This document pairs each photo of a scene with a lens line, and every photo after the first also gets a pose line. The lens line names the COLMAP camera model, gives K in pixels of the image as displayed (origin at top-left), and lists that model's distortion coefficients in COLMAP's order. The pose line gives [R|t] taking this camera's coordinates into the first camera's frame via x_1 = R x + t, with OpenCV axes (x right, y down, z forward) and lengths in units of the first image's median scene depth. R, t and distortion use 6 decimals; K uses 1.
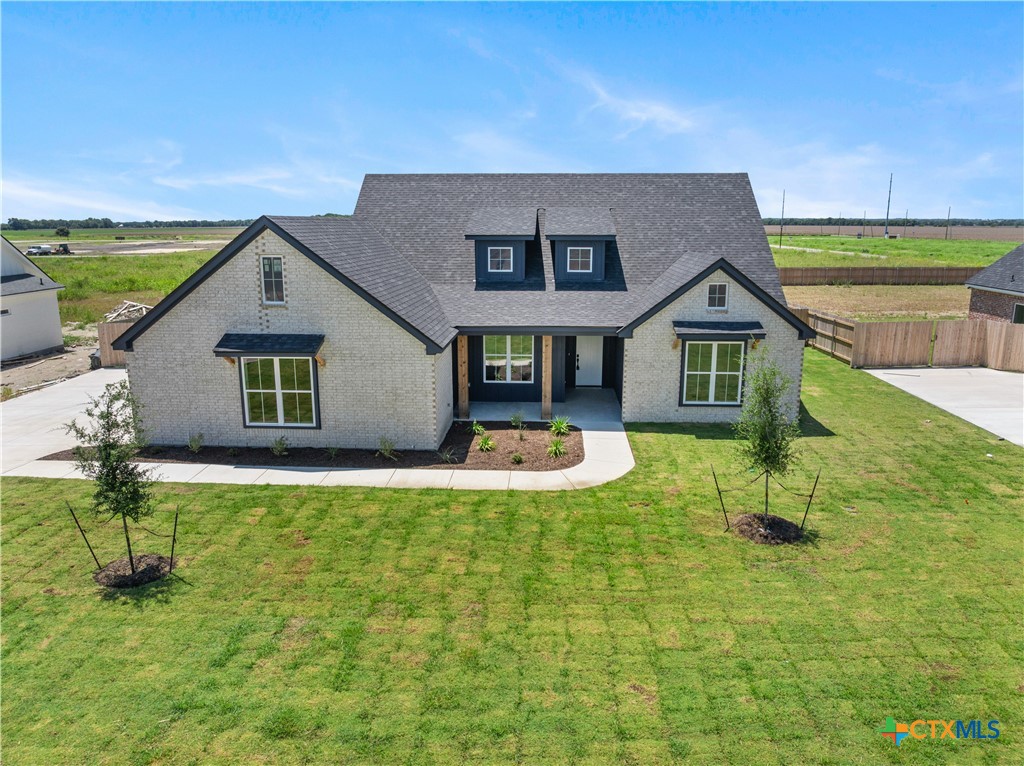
lens RADIAL K [[718.3, 0, 514.6], [0, 718.3, 377.4], [0, 0, 1]] dist [-0.034356, -0.004853]
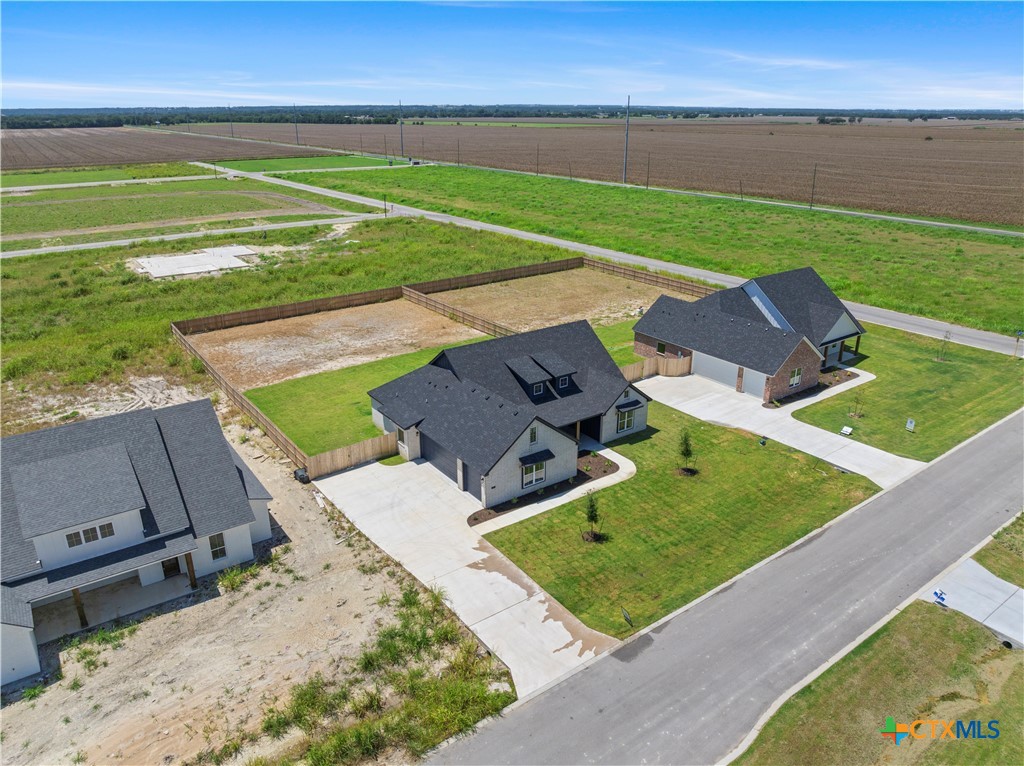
lens RADIAL K [[718.3, 0, 514.6], [0, 718.3, 377.4], [0, 0, 1]] dist [-0.034356, -0.004853]
pose [[0.779542, -0.218895, 0.586856, -1.907576], [0.130559, 0.973151, 0.189554, -0.859597], [-0.612592, -0.071146, 0.787191, -1.080748]]
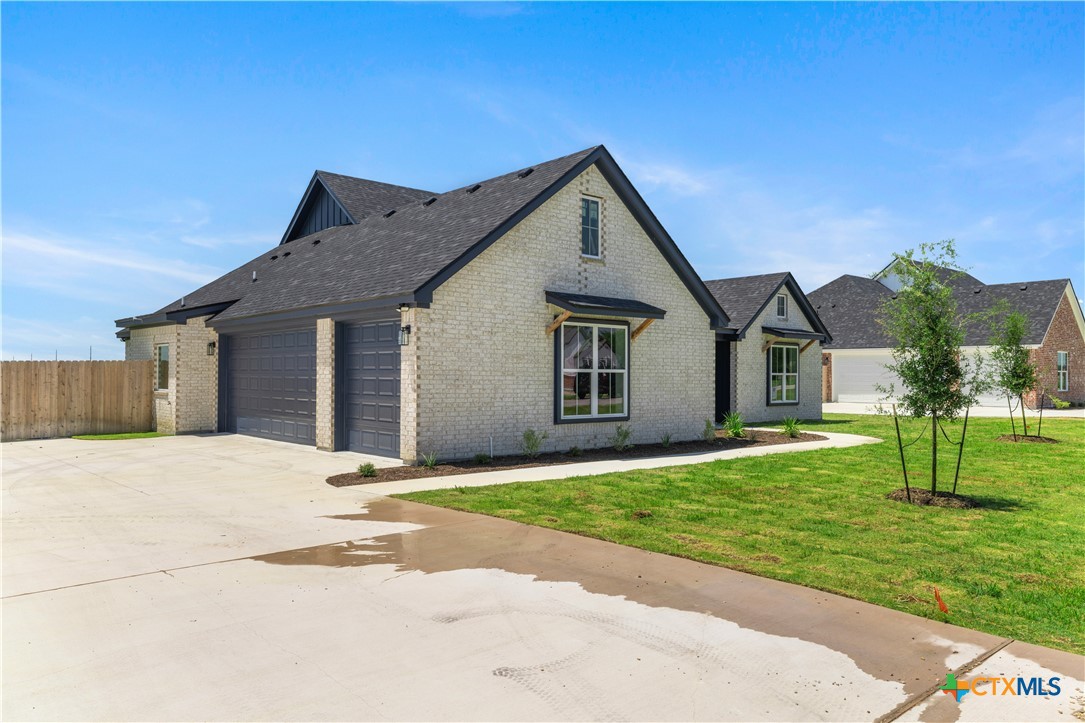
lens RADIAL K [[777.7, 0, 539.2], [0, 777.7, 367.6], [0, 0, 1]] dist [0.000135, 0.003400]
pose [[0.712222, 0.011828, 0.701855, -0.950638], [0.144218, 0.976063, -0.162797, 0.142059], [-0.686980, 0.217167, 0.693467, 0.462063]]
